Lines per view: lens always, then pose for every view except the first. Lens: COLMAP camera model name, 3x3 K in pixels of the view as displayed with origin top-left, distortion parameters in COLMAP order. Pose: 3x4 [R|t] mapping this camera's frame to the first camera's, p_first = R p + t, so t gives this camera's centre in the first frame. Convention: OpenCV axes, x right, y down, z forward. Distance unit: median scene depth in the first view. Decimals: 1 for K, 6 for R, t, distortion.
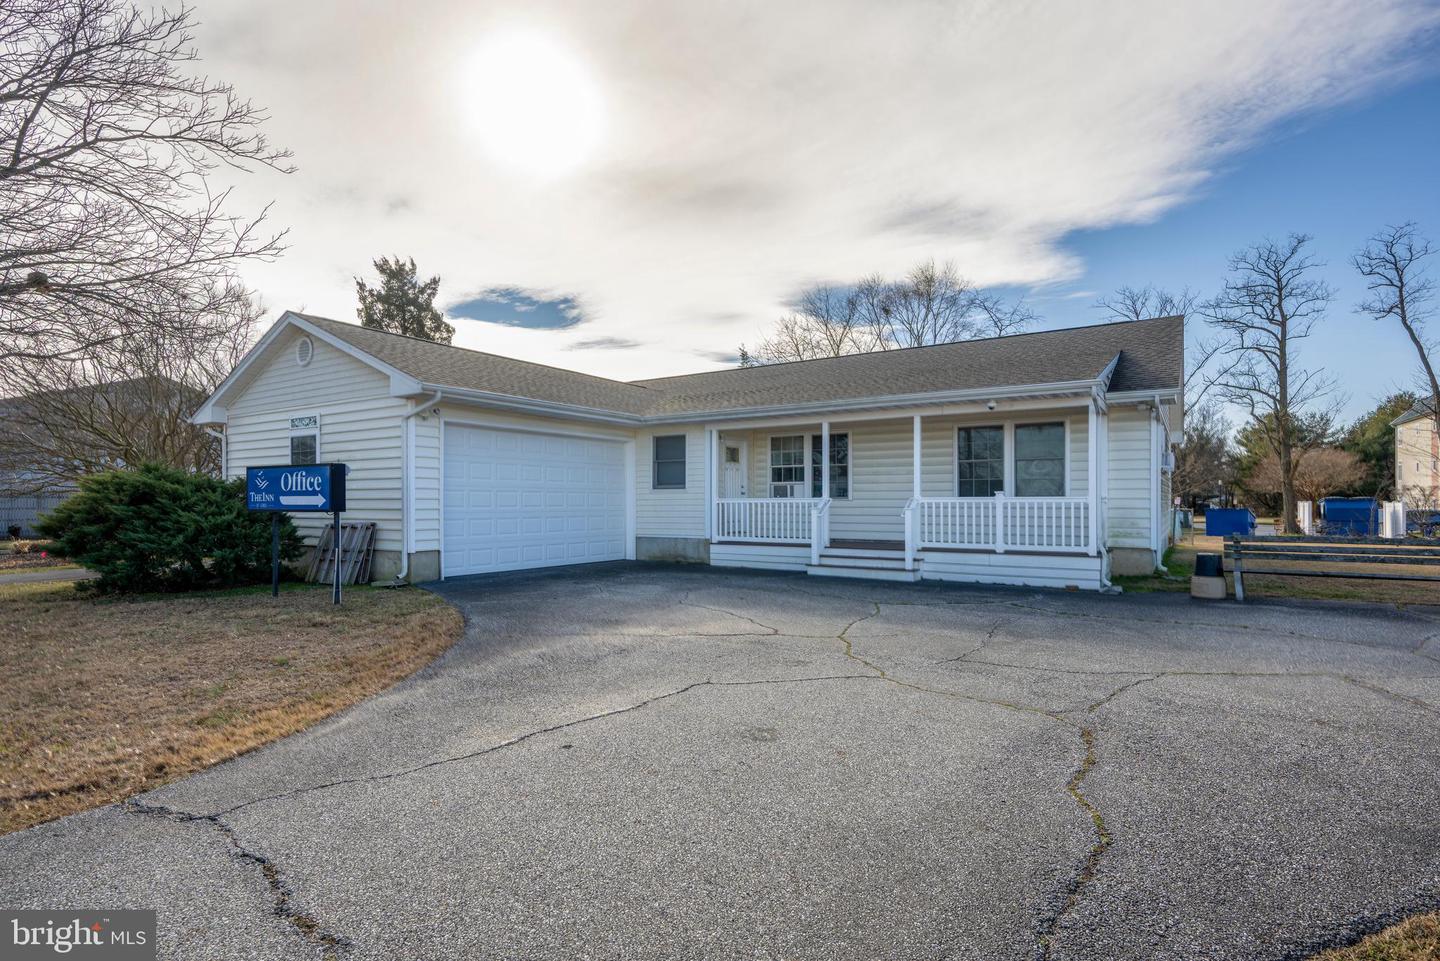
lens RADIAL K [[720.8, 0, 720.4], [0, 720.8, 479.7], [0, 0, 1]] dist [-0.009794, 0.000265]
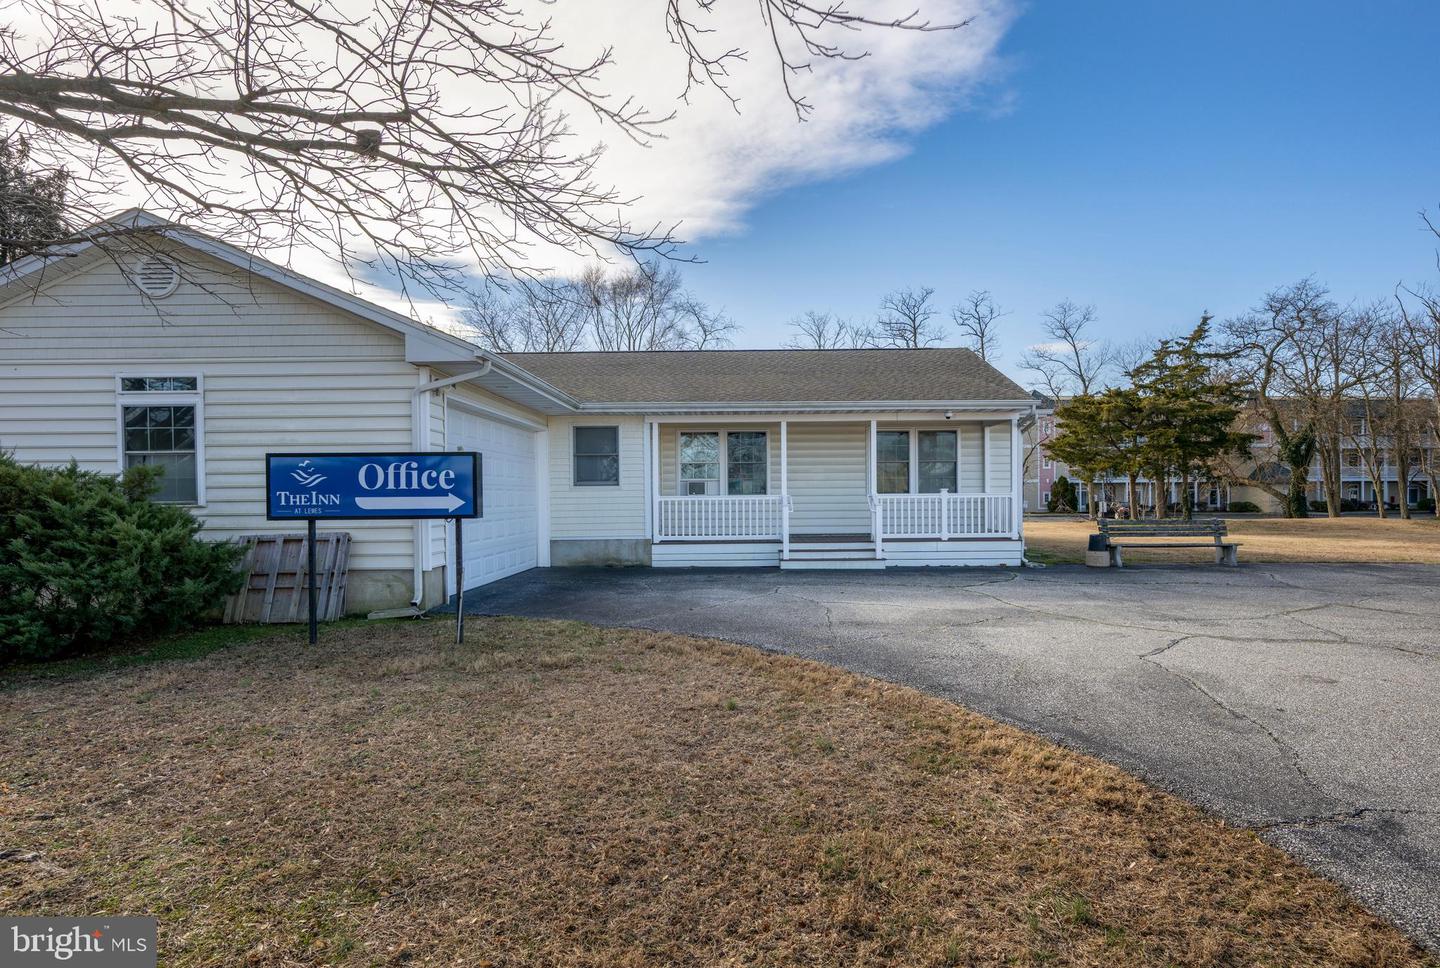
lens RADIAL K [[751.0, 0, 715.3], [0, 751.0, 503.8], [0, 0, 1]] dist [-0.017291, 0.000286]
pose [[0.839065, -0.012146, 0.543895, -0.533467], [-0.008575, 0.999331, 0.035546, 0.000628], [-0.543963, -0.034489, 0.838400, 0.153086]]
